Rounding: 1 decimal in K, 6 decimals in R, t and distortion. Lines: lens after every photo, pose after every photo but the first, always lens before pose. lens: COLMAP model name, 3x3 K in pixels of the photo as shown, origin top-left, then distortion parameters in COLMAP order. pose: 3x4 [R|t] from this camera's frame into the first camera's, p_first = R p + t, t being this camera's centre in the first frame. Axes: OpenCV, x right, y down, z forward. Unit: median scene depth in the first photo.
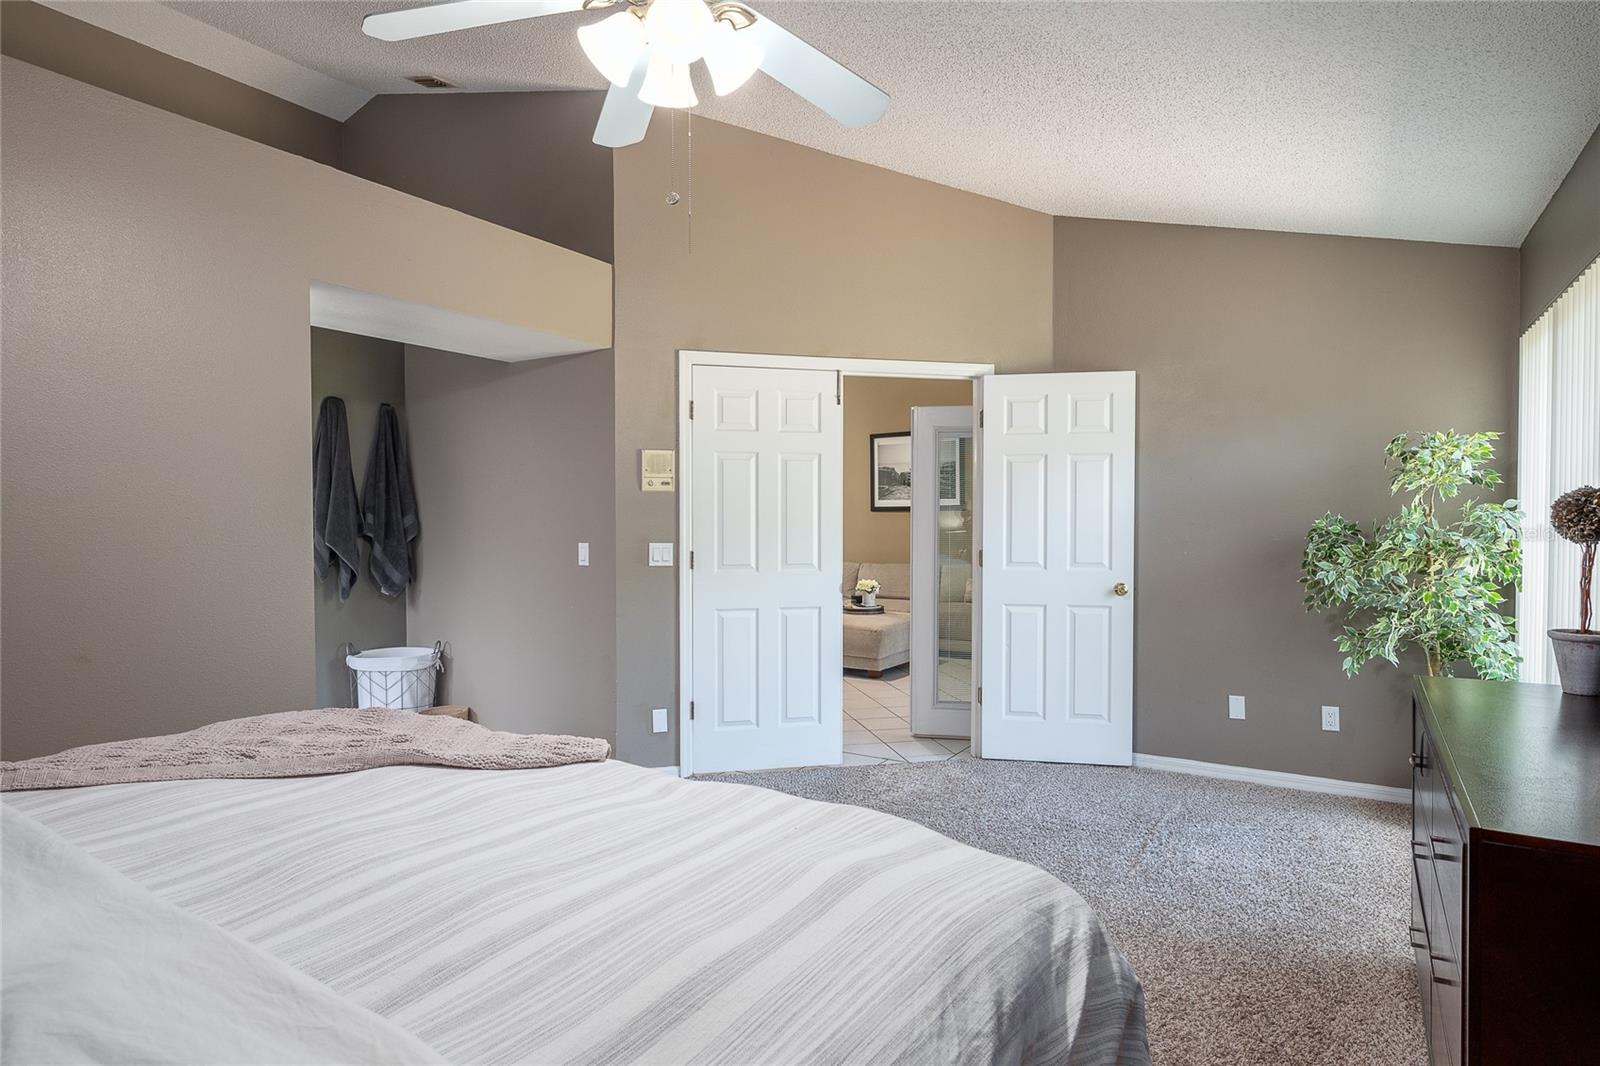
lens RADIAL K [[859.1, 0, 818.6], [0, 859.1, 528.2], [0, 0, 1]] dist [-0.002435, -0.000365]
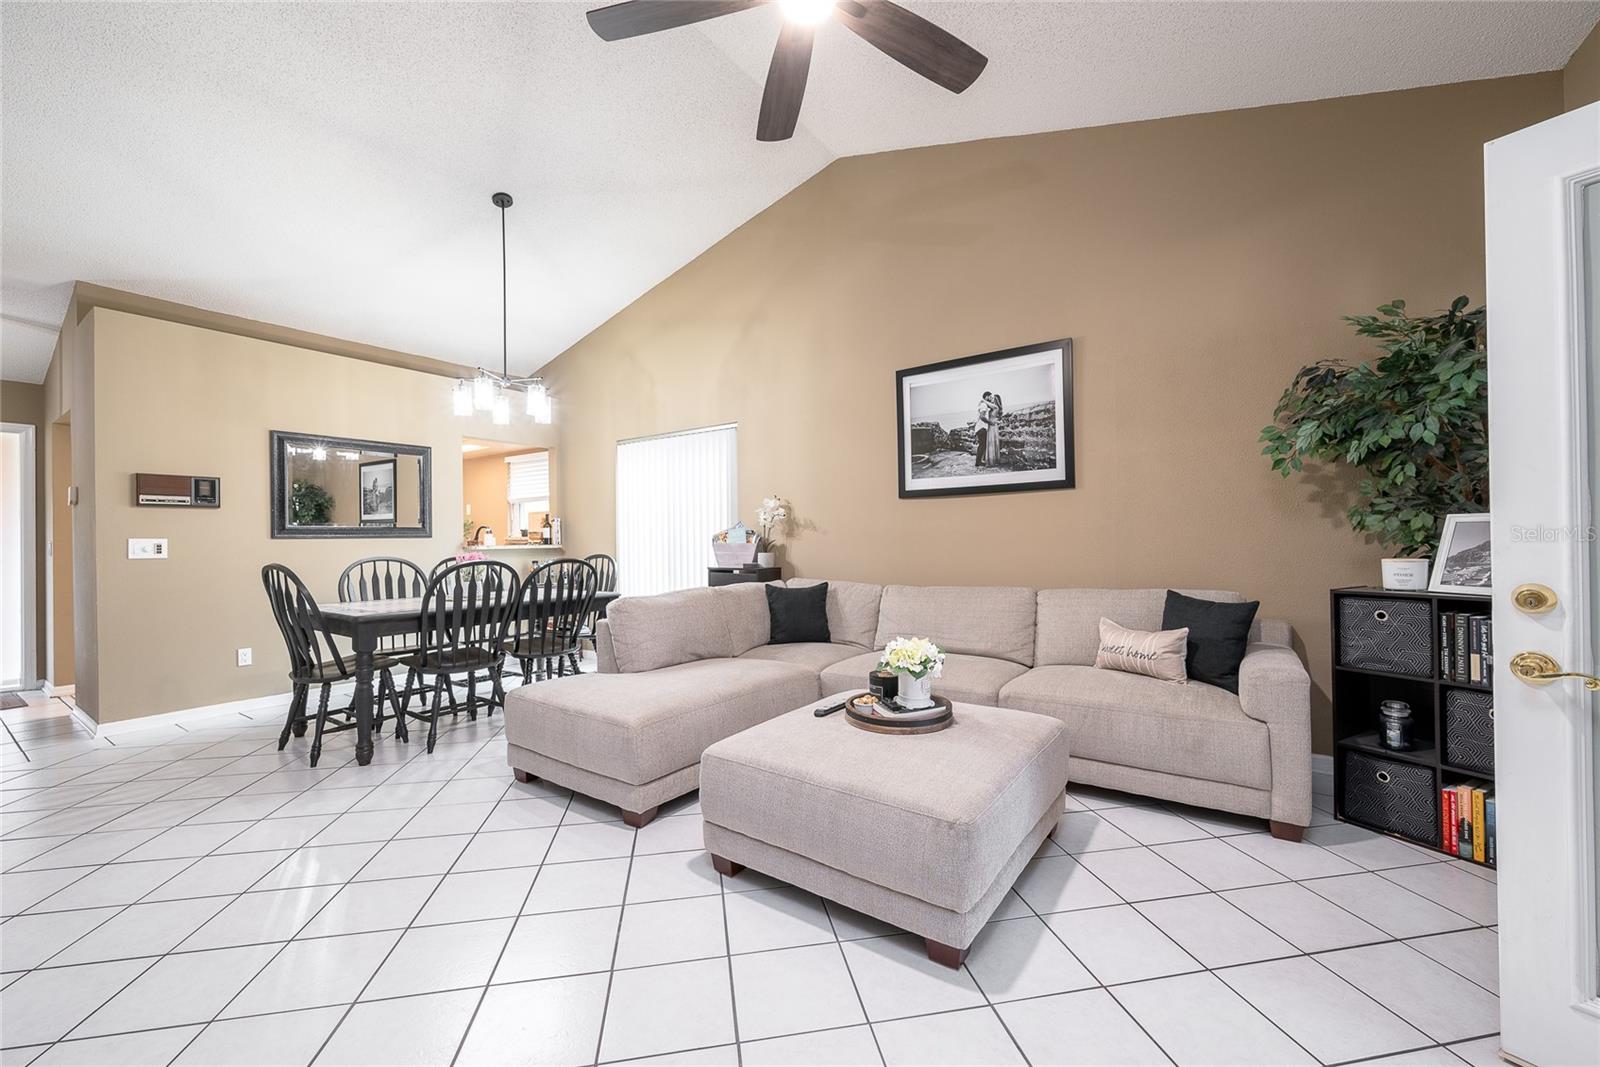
lens RADIAL K [[631.6, 0, 805.8], [0, 631.6, 530.9], [0, 0, 1]] dist [-0.002262, -0.000164]
pose [[0.998342, -0.013536, -0.055938, 0.020114], [0.012576, 0.999768, -0.017486, 0.010618], [0.056162, 0.016754, 0.998281, 0.565344]]
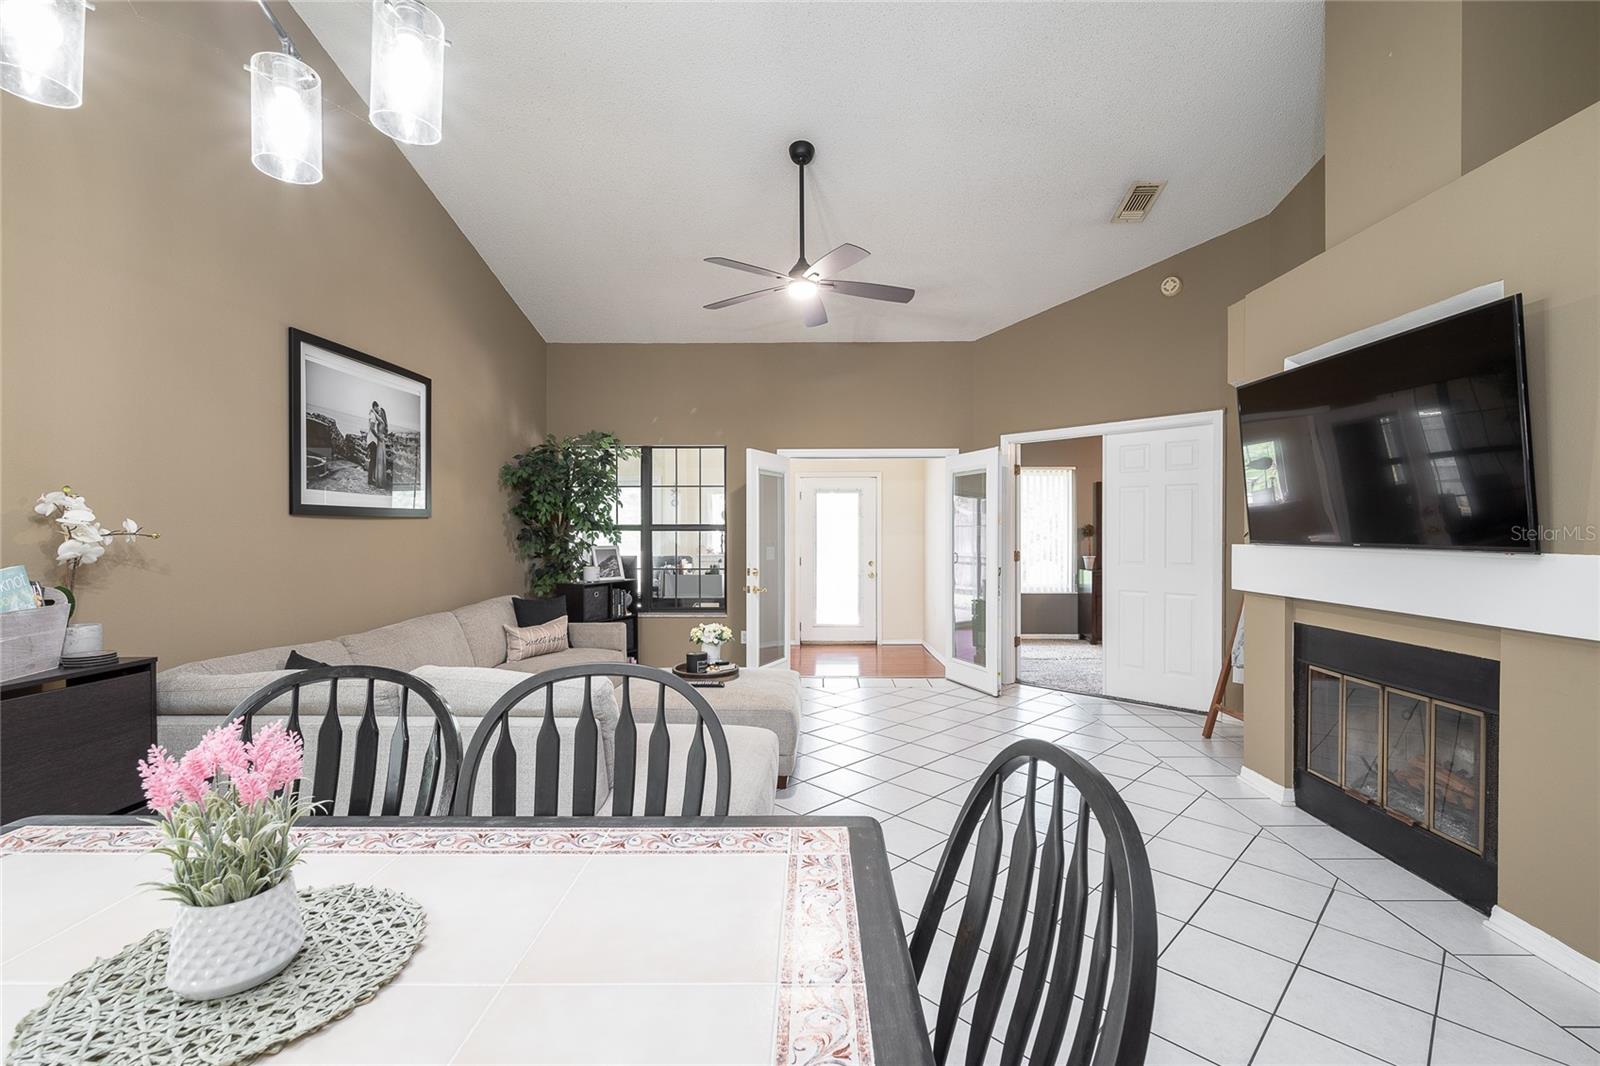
lens RADIAL K [[709.8, 0, 800.0], [0, 709.8, 533.0], [0, 0, 1]] dist [0.000195, -0.000010]
pose [[-0.516908, -0.001670, 0.856040, -0.366838], [0.010636, 0.999908, 0.008372, -0.011341], [-0.855975, 0.013432, -0.516842, 0.992139]]
